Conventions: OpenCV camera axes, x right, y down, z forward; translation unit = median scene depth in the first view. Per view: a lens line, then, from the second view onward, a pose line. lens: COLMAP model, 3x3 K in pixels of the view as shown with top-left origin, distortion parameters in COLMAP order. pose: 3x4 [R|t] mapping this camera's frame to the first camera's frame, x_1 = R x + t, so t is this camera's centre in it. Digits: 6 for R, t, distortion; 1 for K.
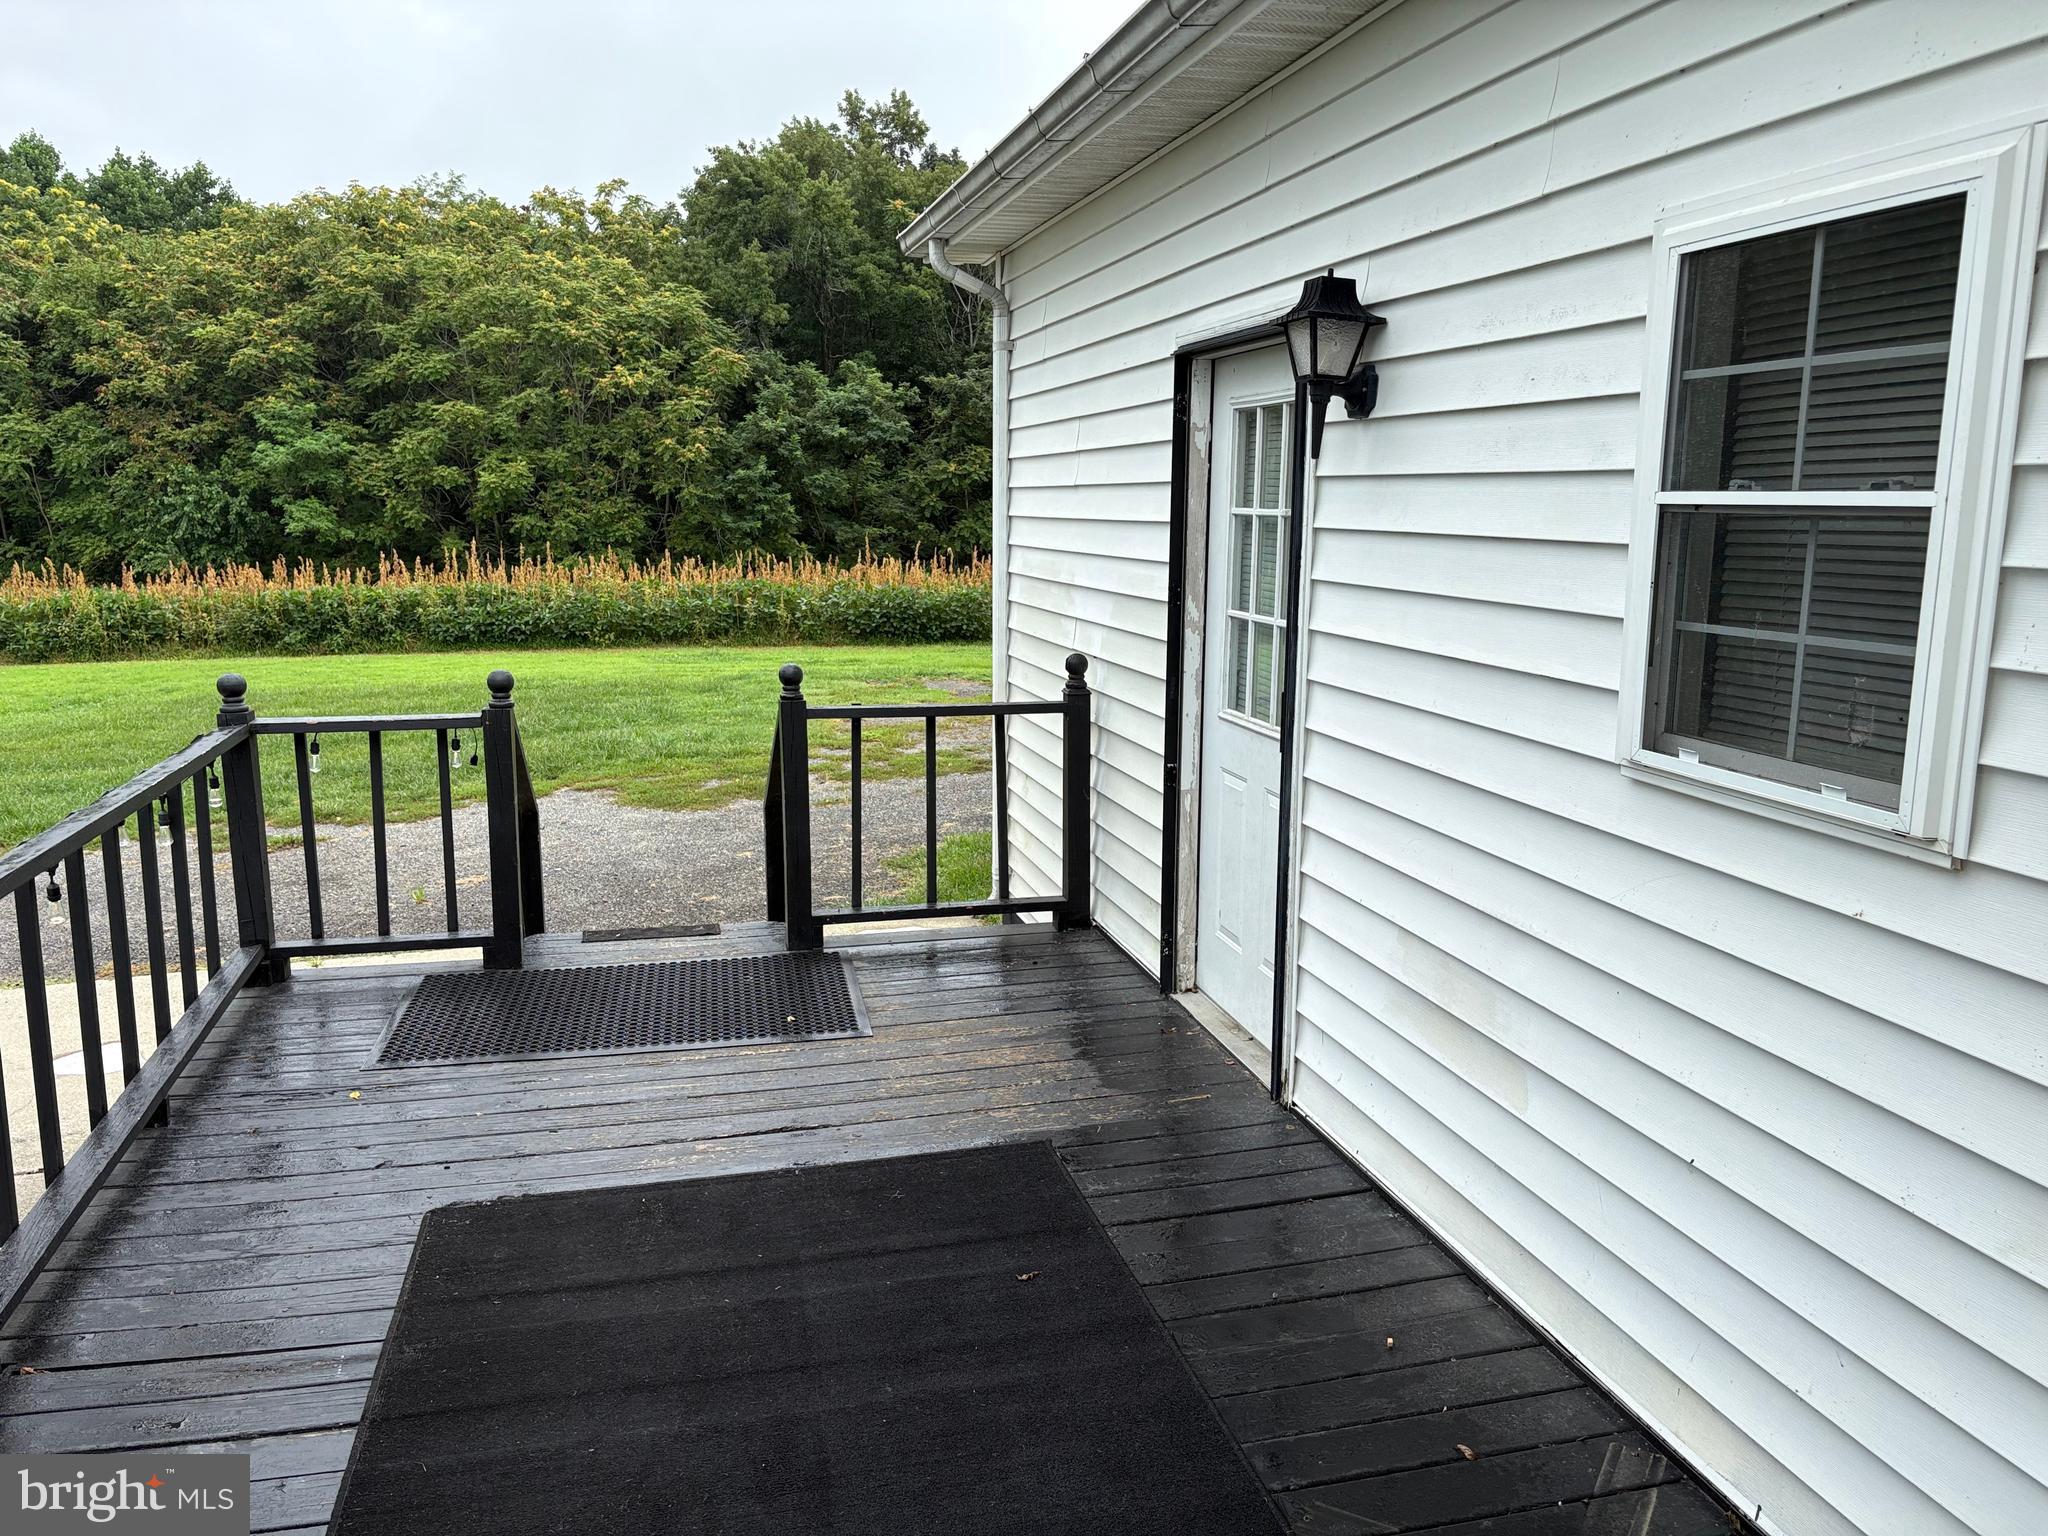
lens RADIAL K [[1591.0, 0, 1024.0], [0, 1591.0, 768.0], [0, 0, 1]] dist [0.025699, -0.002391]
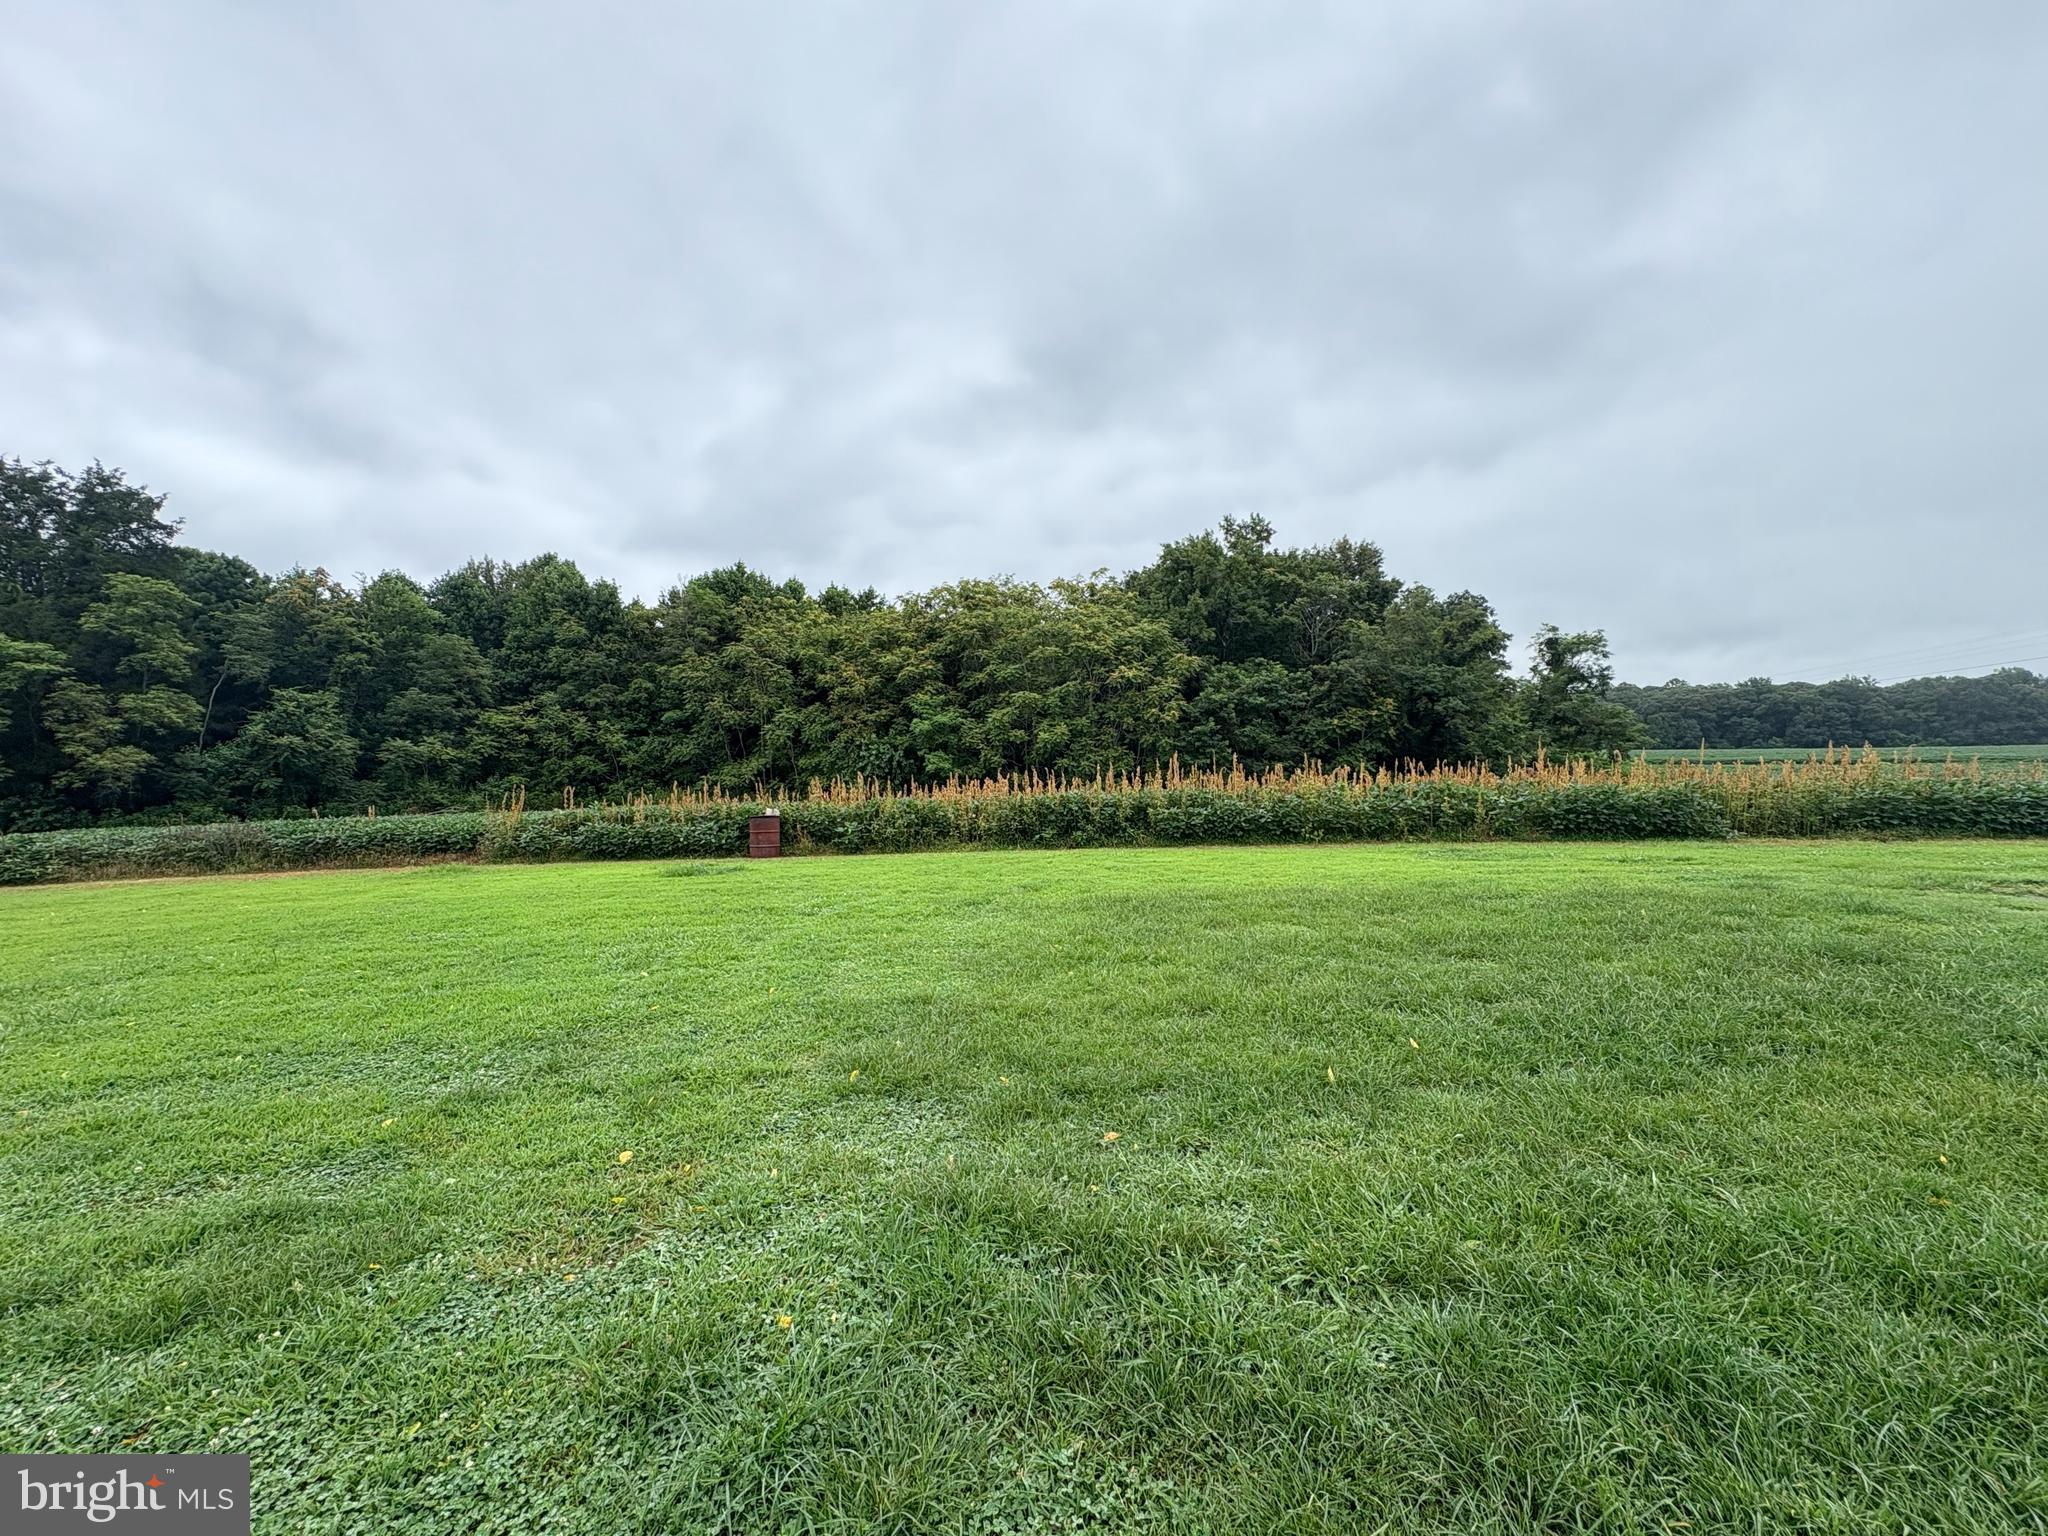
lens RADIAL K [[827.0, 0, 1024.0], [0, 827.0, 768.0], [0, 0, 1]] dist [0.000213, -0.000126]
pose [[0.972167, -0.015866, -0.233751, -0.153464], [-0.021798, 0.987251, -0.157670, -0.015110], [0.233272, 0.158377, 0.959427, 0.185116]]
